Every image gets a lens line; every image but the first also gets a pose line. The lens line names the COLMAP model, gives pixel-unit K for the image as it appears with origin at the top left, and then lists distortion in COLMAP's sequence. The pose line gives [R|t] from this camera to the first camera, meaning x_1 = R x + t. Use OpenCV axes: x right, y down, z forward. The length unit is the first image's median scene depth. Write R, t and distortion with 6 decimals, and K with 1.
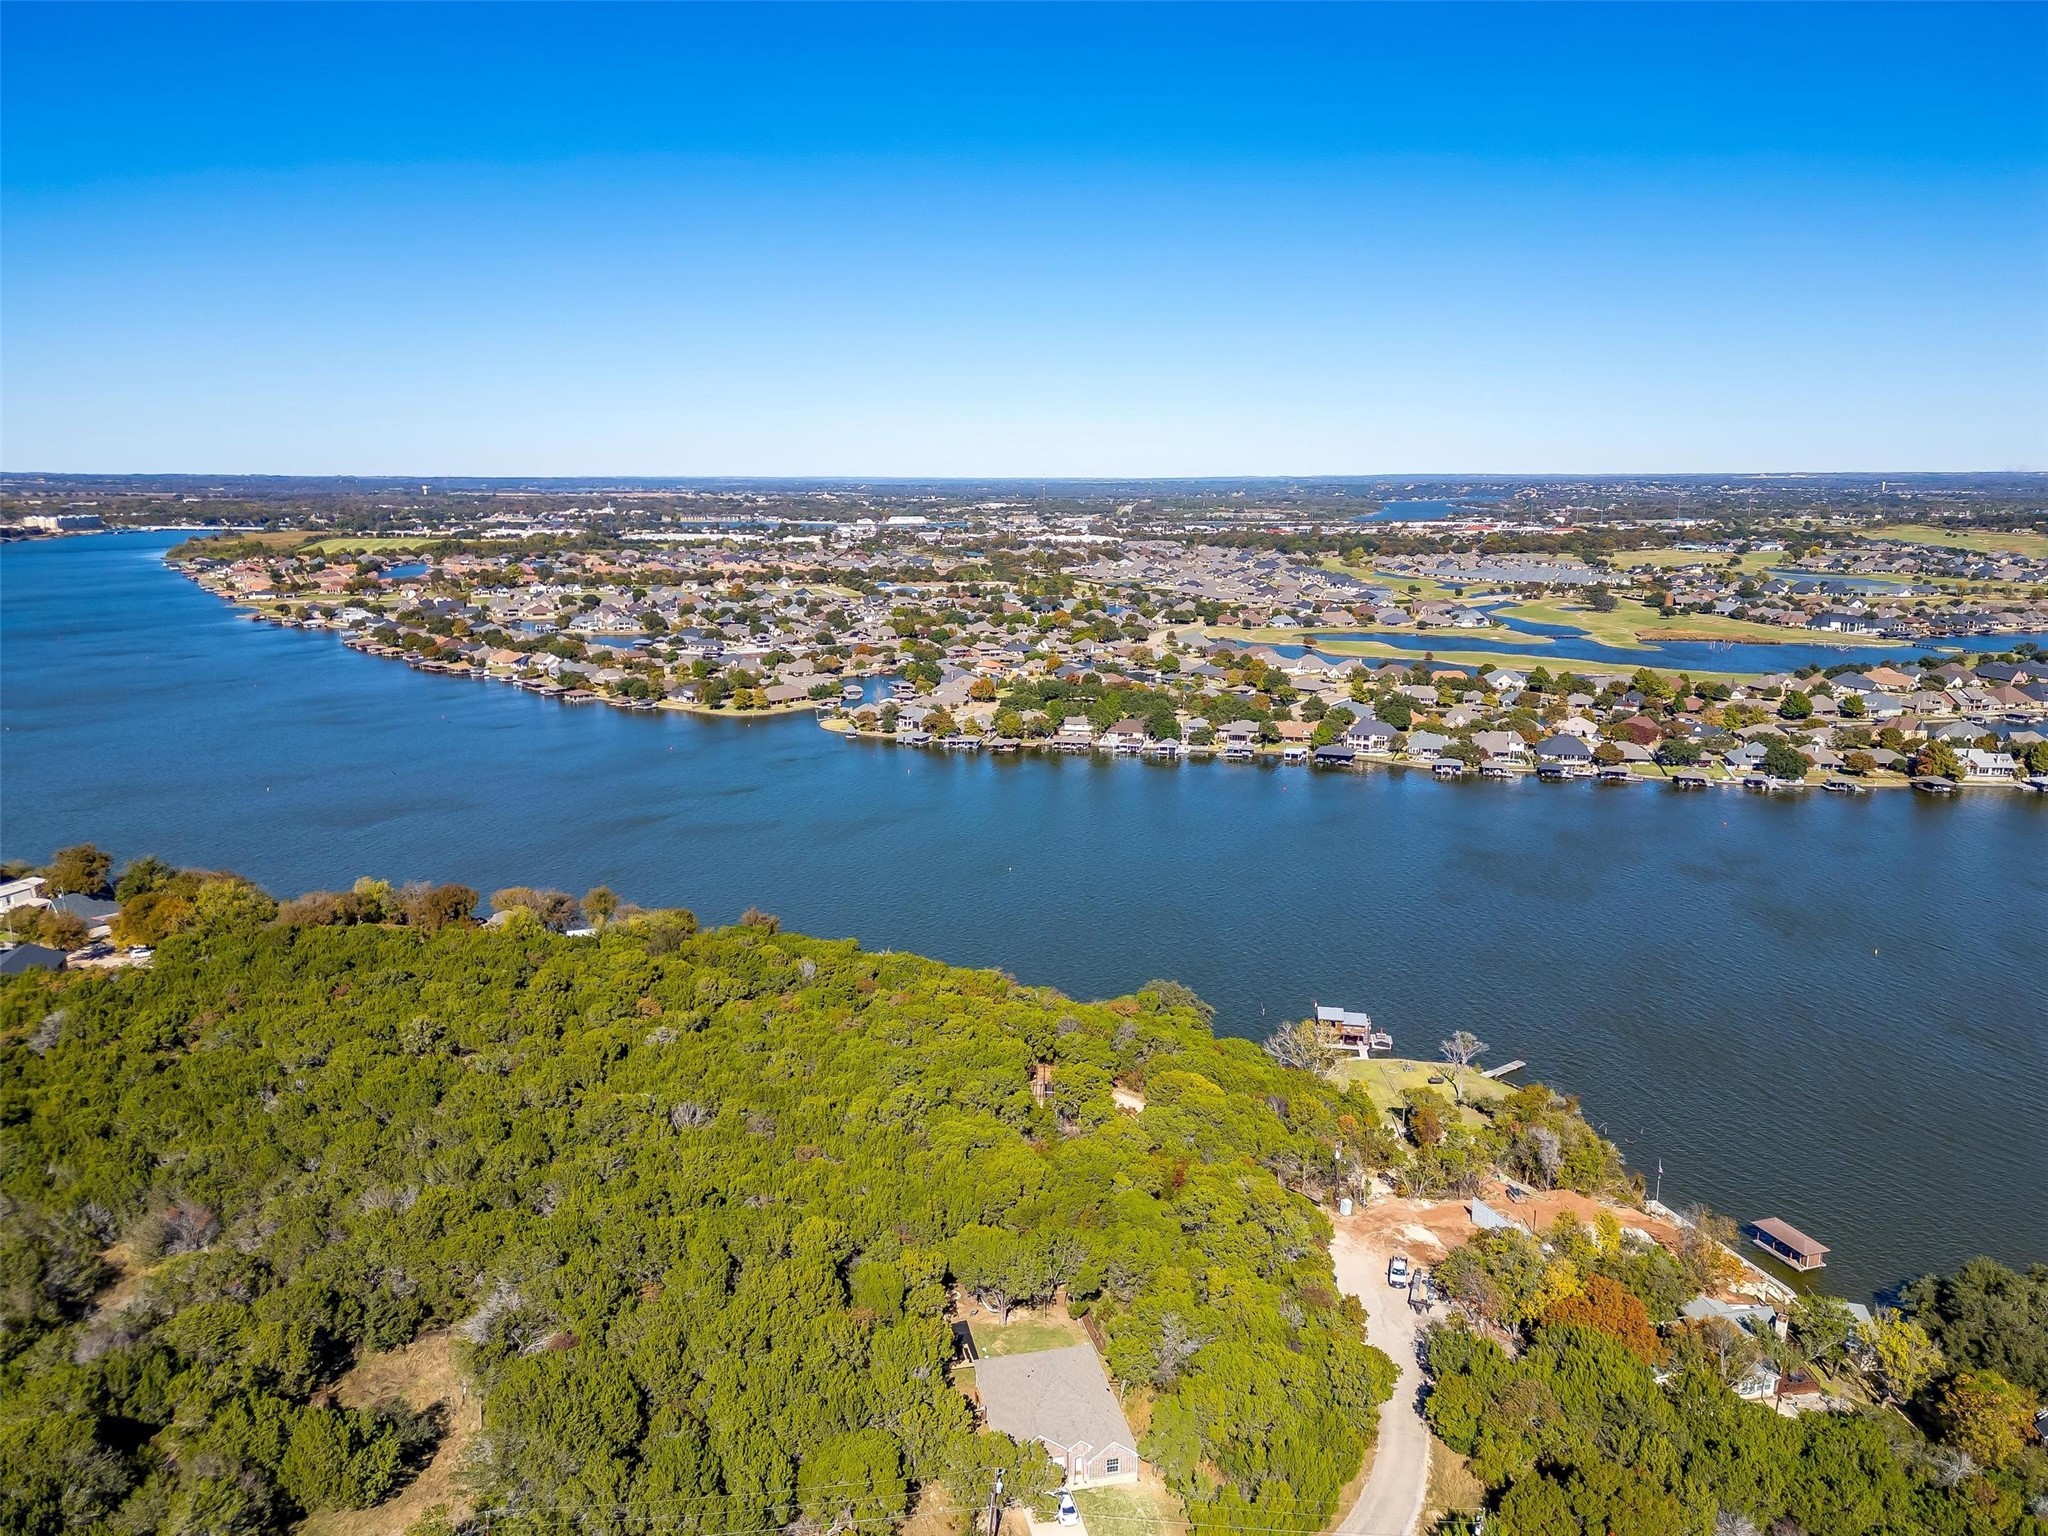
lens RADIAL K [[1371.8, 0, 1024.0], [0, 1371.8, 768.0], [0, 0, 1]] dist [0.044990, -0.066293]
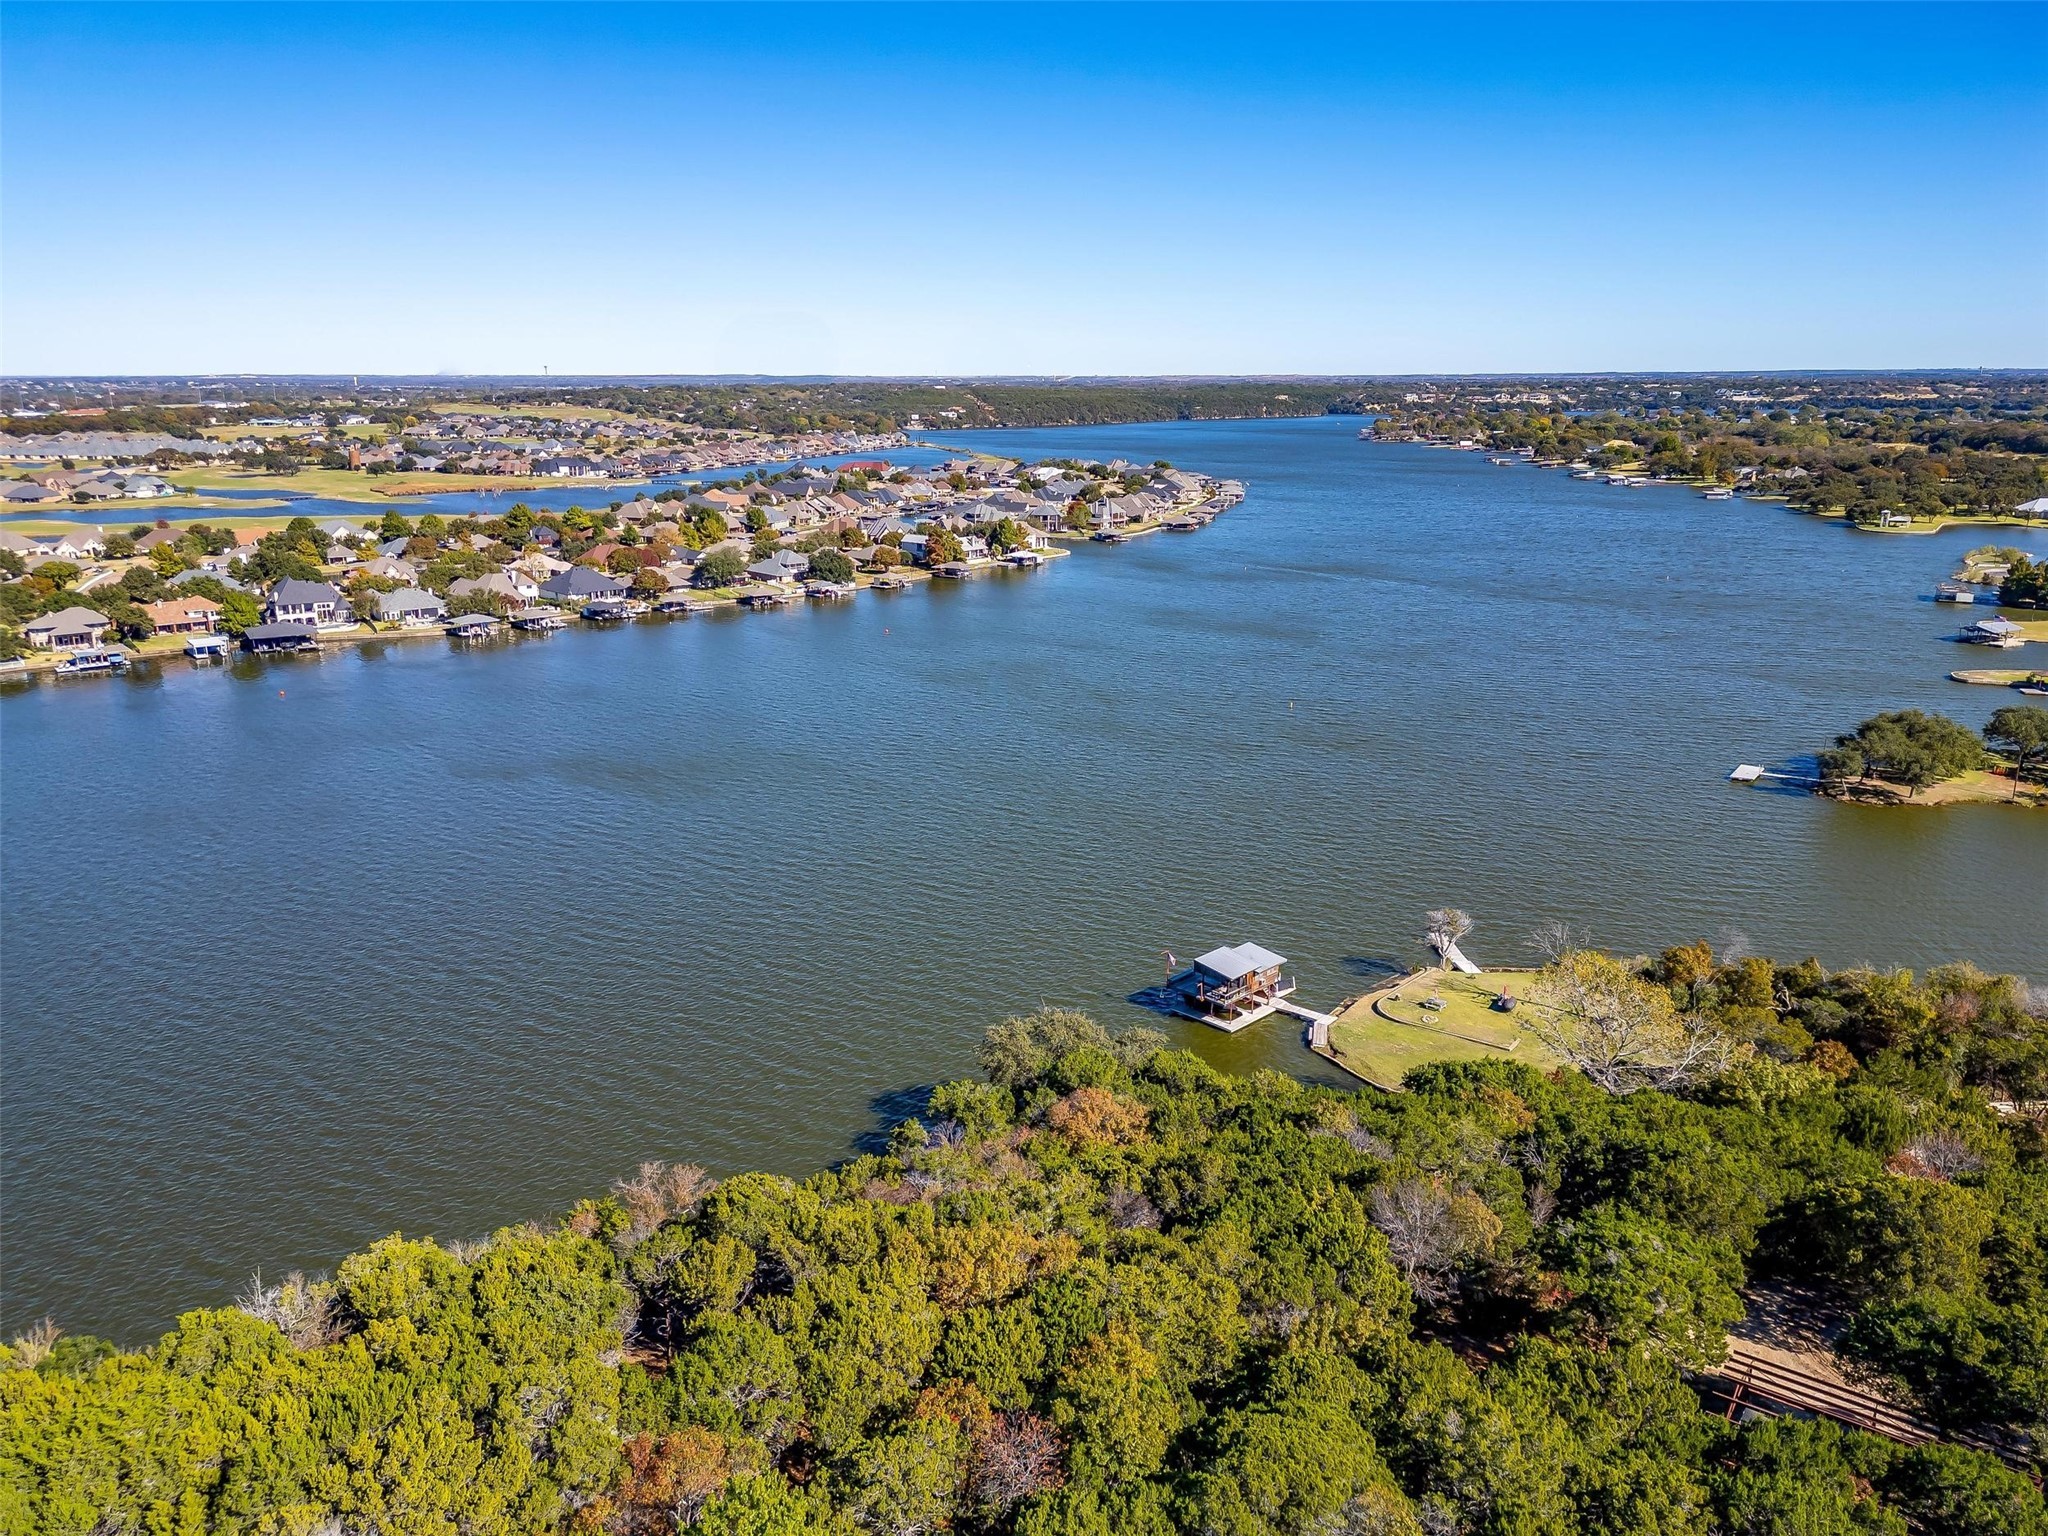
lens RADIAL K [[1371.8, 0, 1024.0], [0, 1371.8, 768.0], [0, 0, 1]] dist [0.044990, -0.066293]
pose [[0.557641, -0.216944, 0.801232, -0.103923], [0.157843, 0.975345, 0.154232, 0.004925], [-0.814937, 0.040462, 0.578135, 0.346269]]
